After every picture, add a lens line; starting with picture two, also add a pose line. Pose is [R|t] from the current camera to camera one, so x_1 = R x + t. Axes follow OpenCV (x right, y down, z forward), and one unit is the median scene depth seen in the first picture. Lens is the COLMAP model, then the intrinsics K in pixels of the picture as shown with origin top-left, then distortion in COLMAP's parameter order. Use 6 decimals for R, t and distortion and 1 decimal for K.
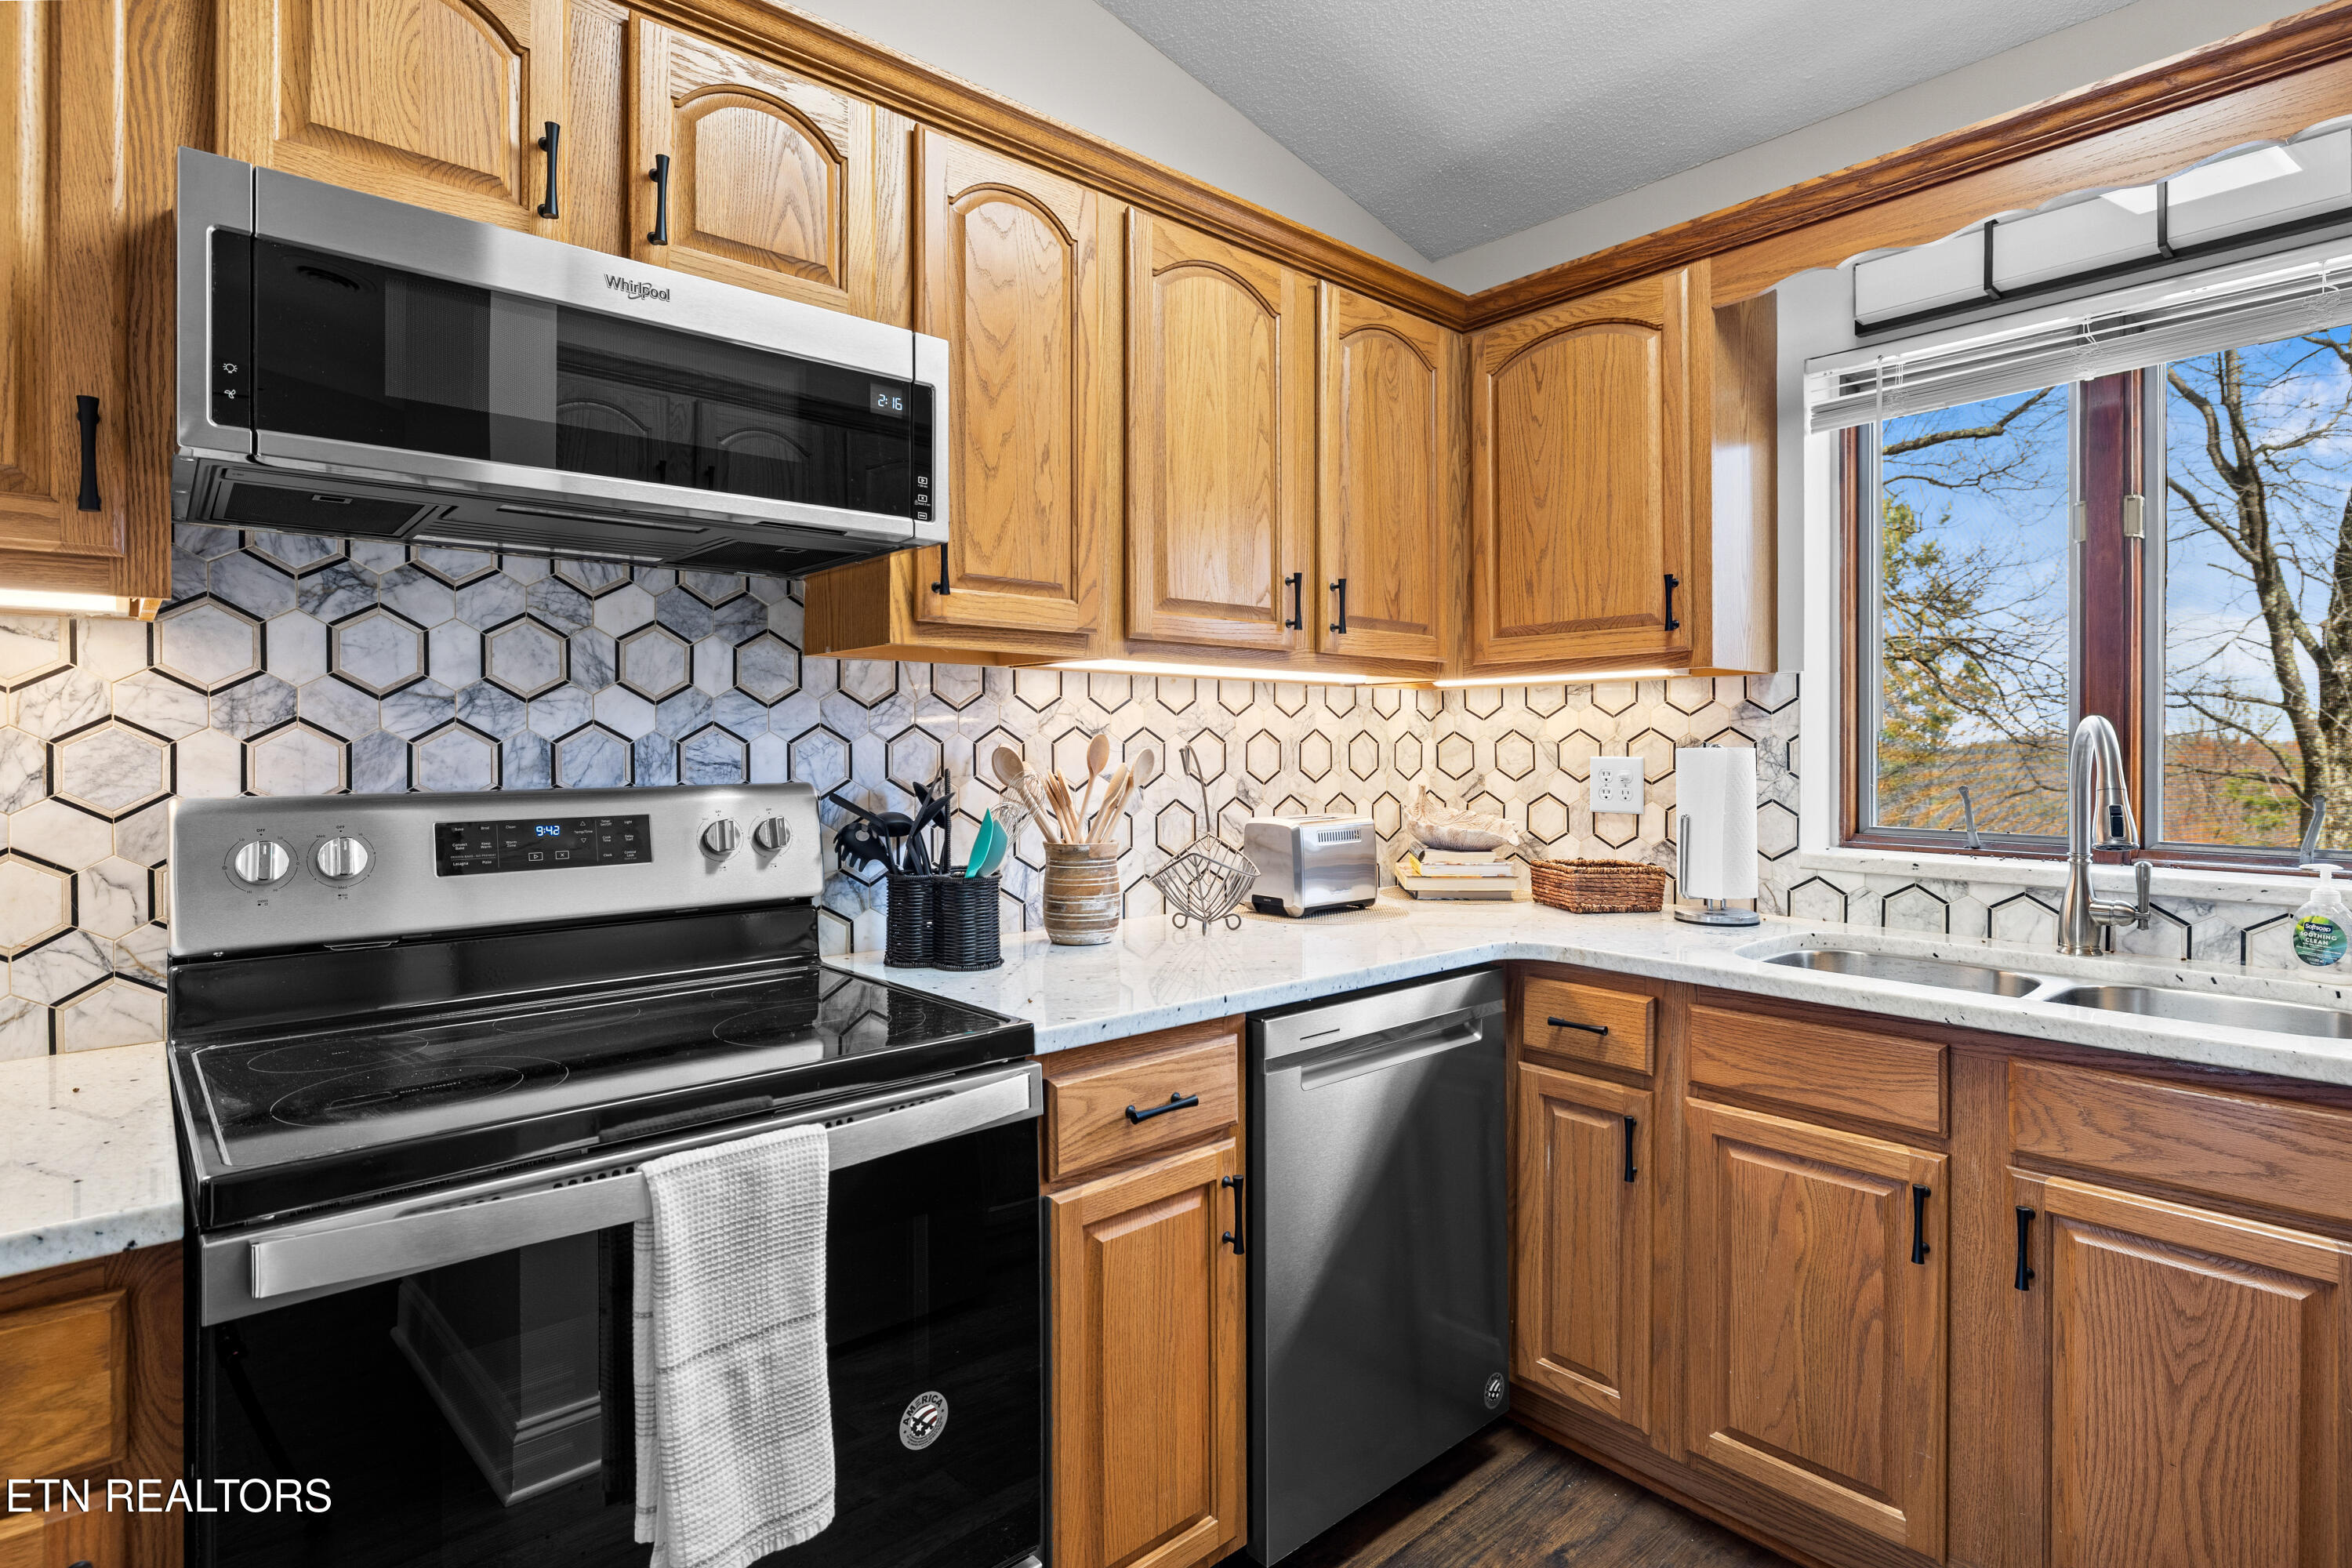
lens RADIAL K [[1188.3, 0, 1158.4], [0, 1188.3, 743.4], [0, 0, 1]] dist [-0.006542, 0.001499]
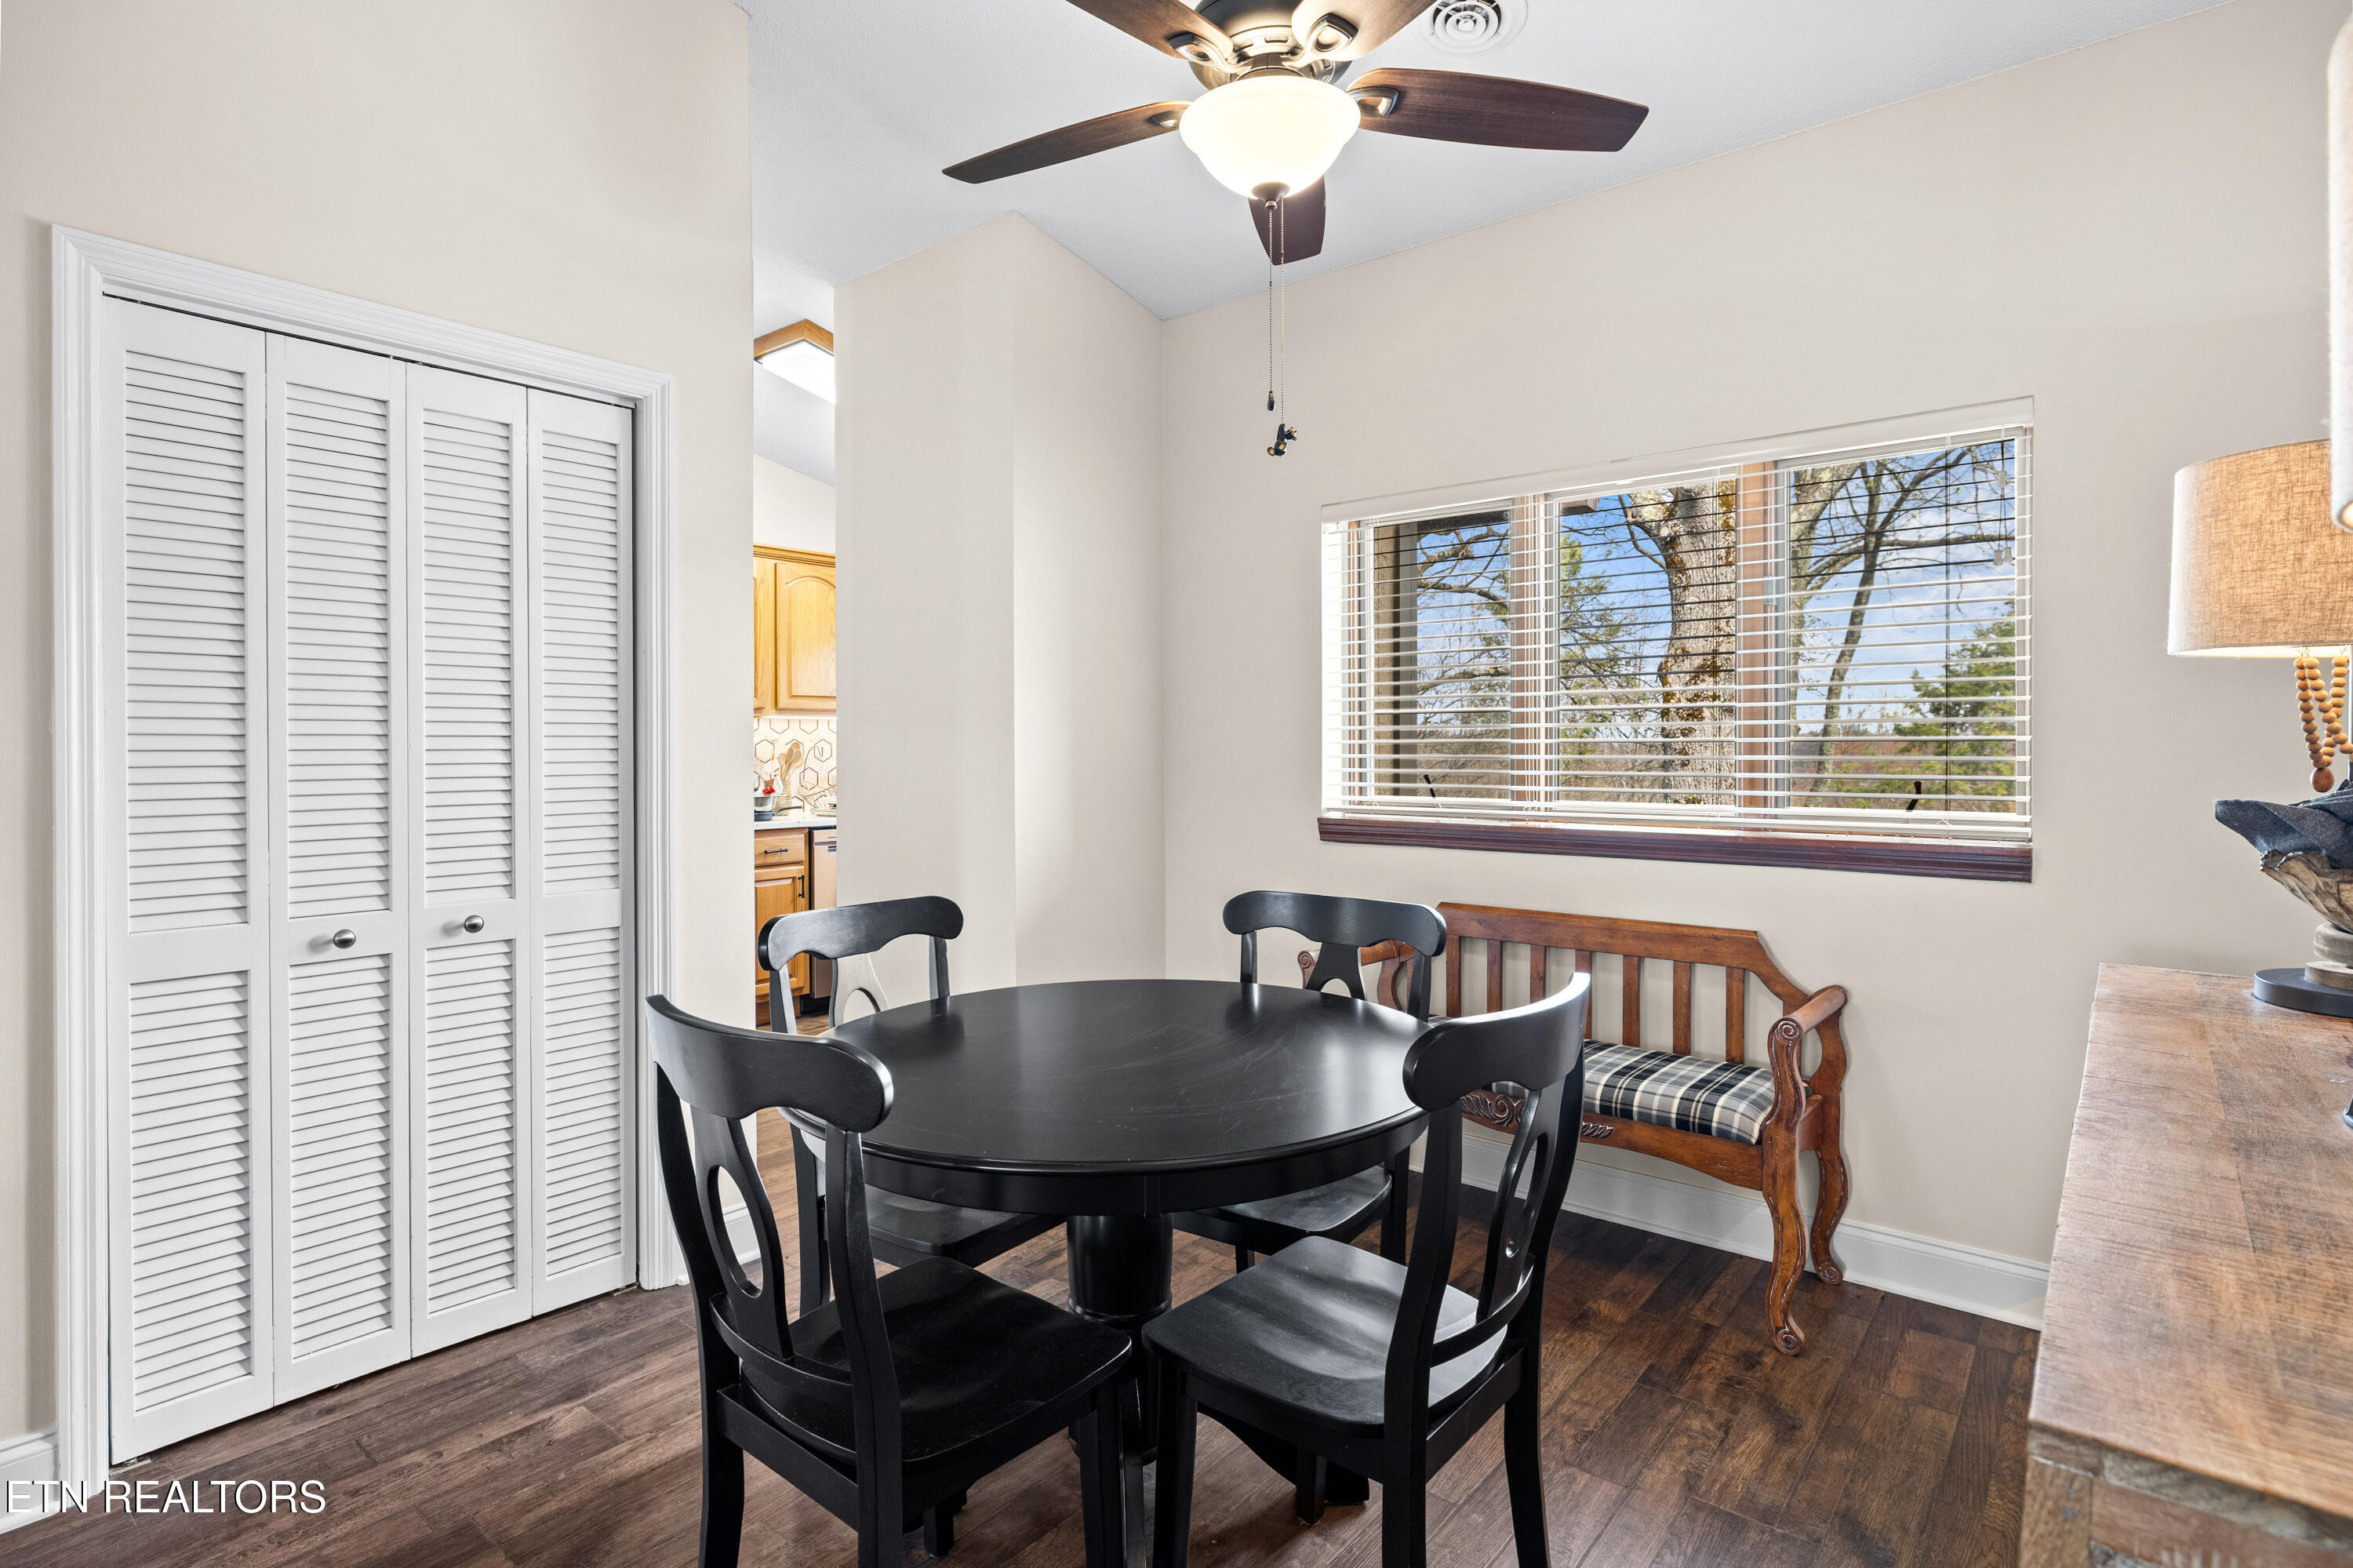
lens RADIAL K [[1188.8, 0, 1168.3], [0, 1188.8, 768.9], [0, 0, 1]] dist [-0.006542, 0.001499]
pose [[0.987364, -0.001722, 0.158460, 0.441983], [-0.002272, 0.999684, 0.025026, -0.015338], [-0.158453, -0.025069, 0.987048, -1.966676]]
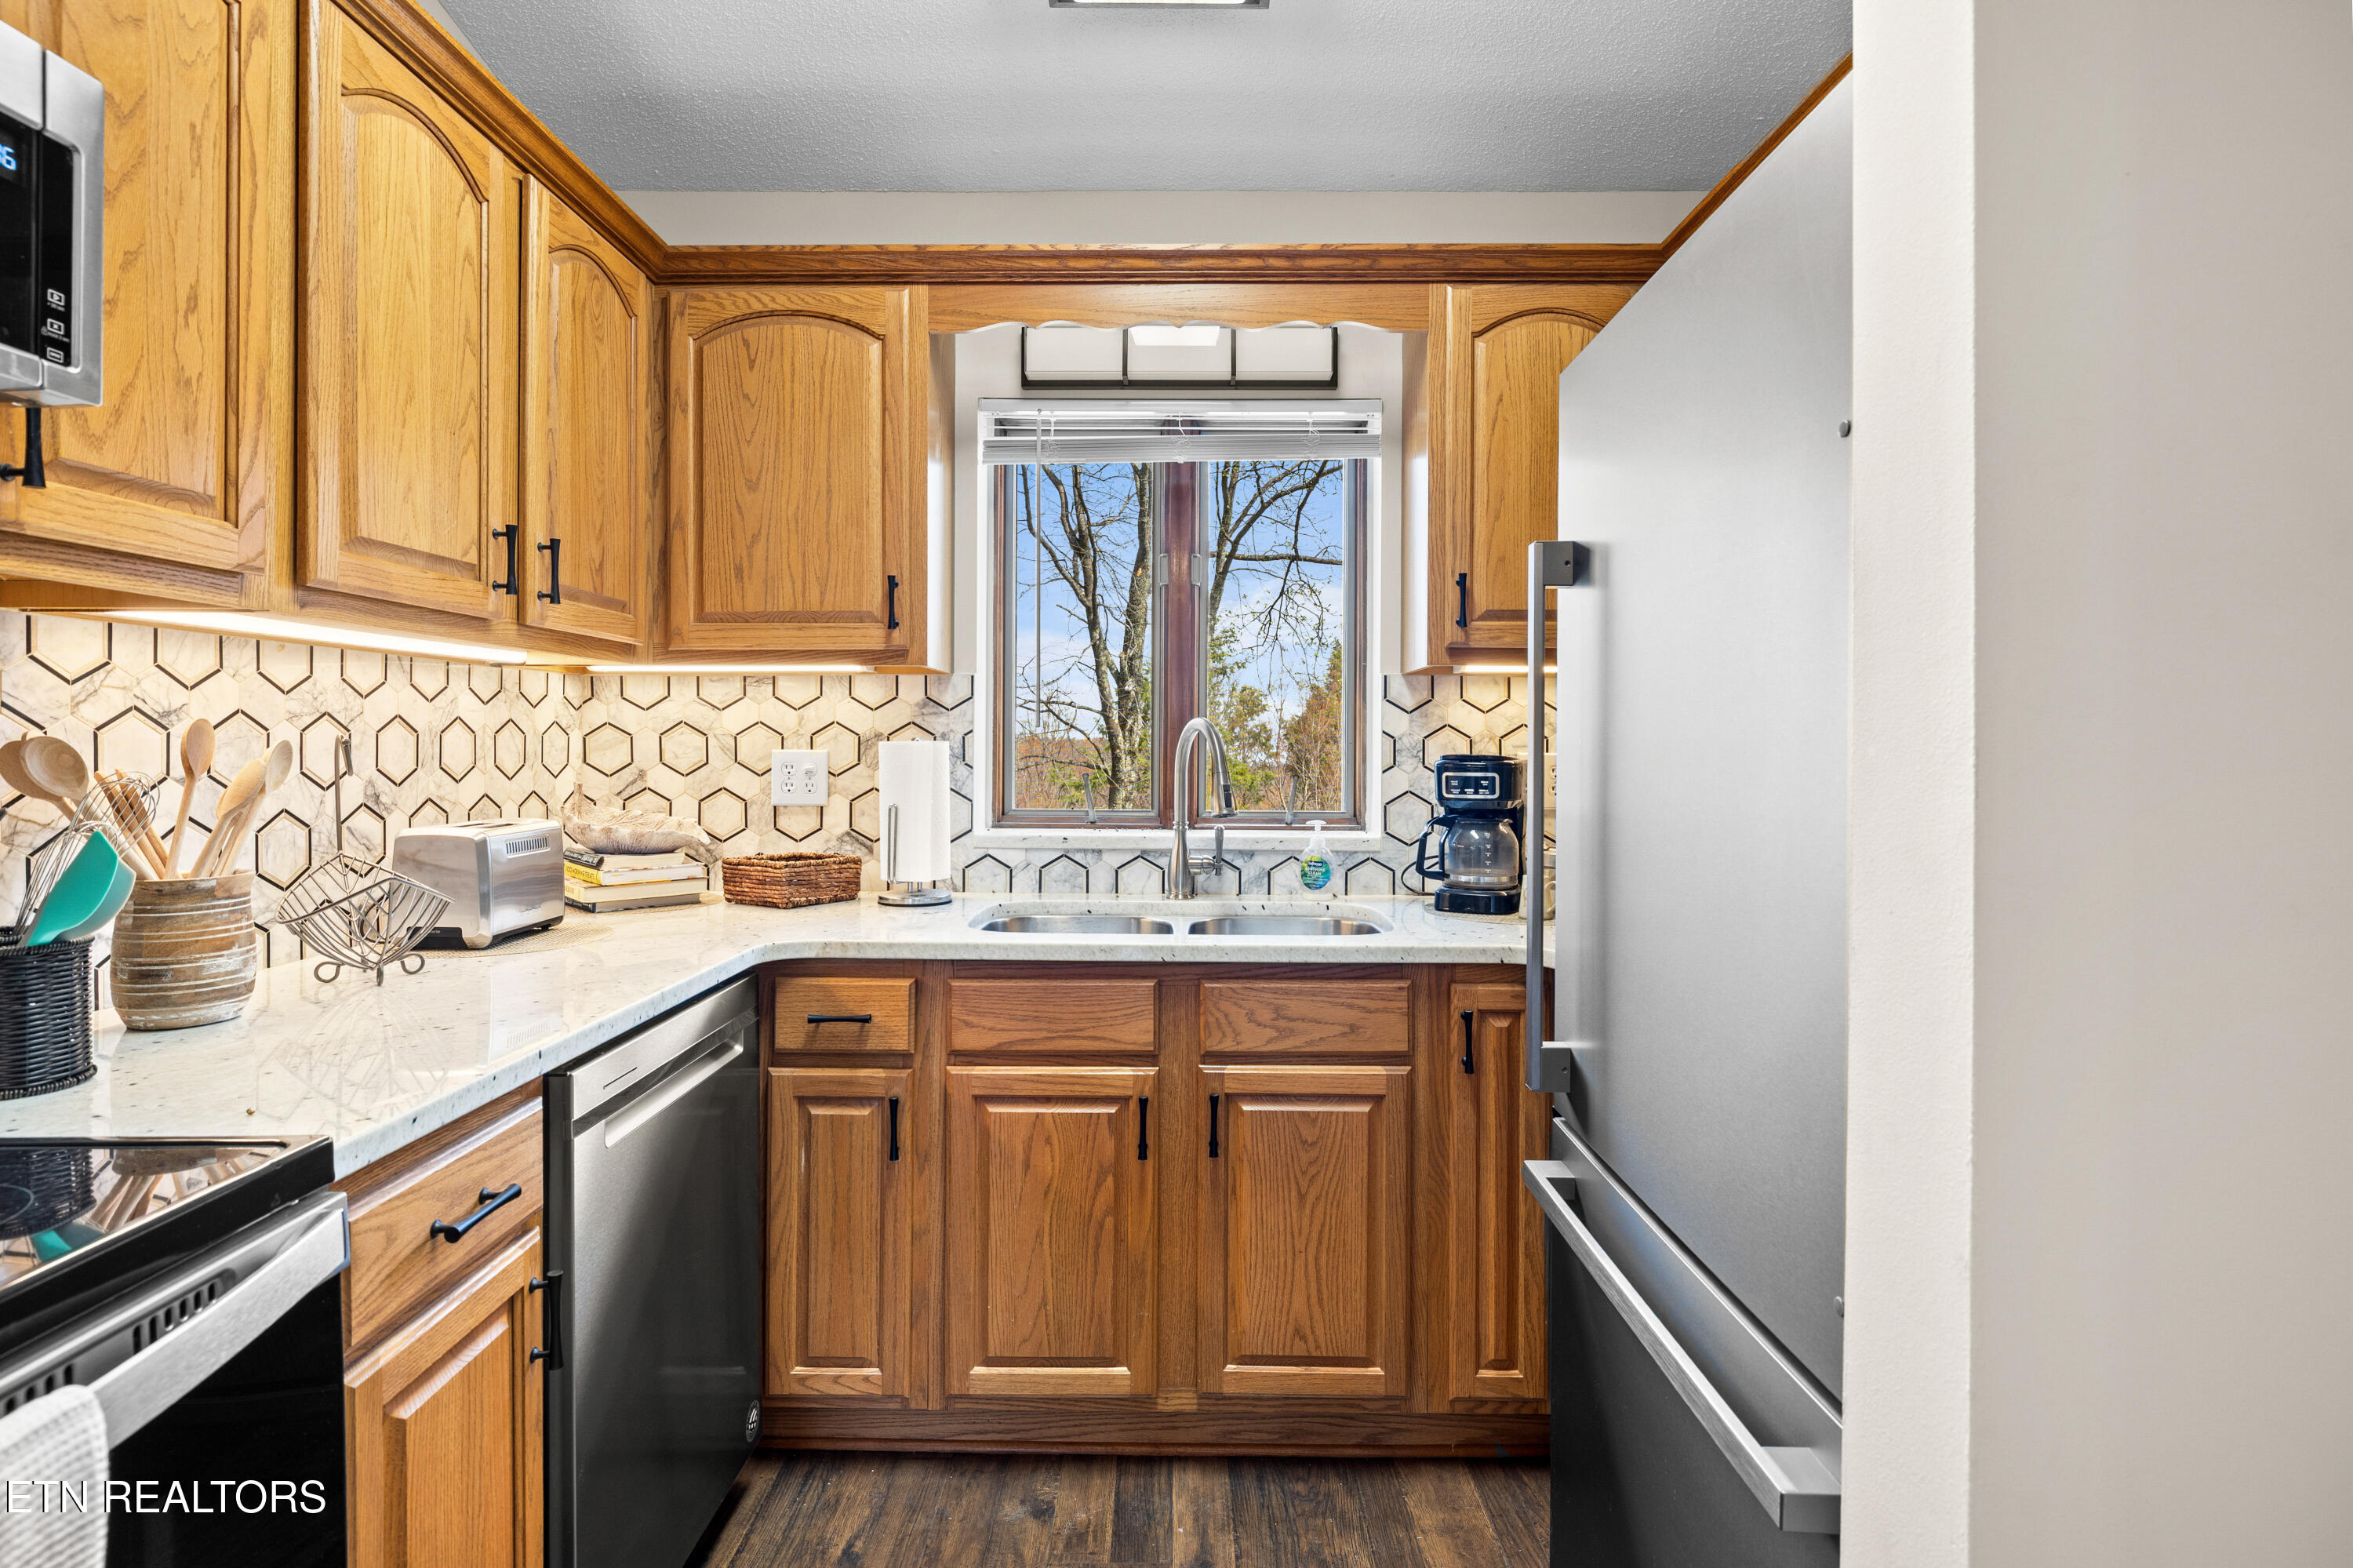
lens RADIAL K [[1188.8, 0, 1181.4], [0, 1188.8, 740.4], [0, 0, 1]] dist [-0.006542, 0.001499]
pose [[0.658528, 0.003468, 0.752548, -0.205689], [-0.004825, 0.999988, -0.000386, 0.002646], [-0.752541, -0.003377, 0.658537, 0.123802]]
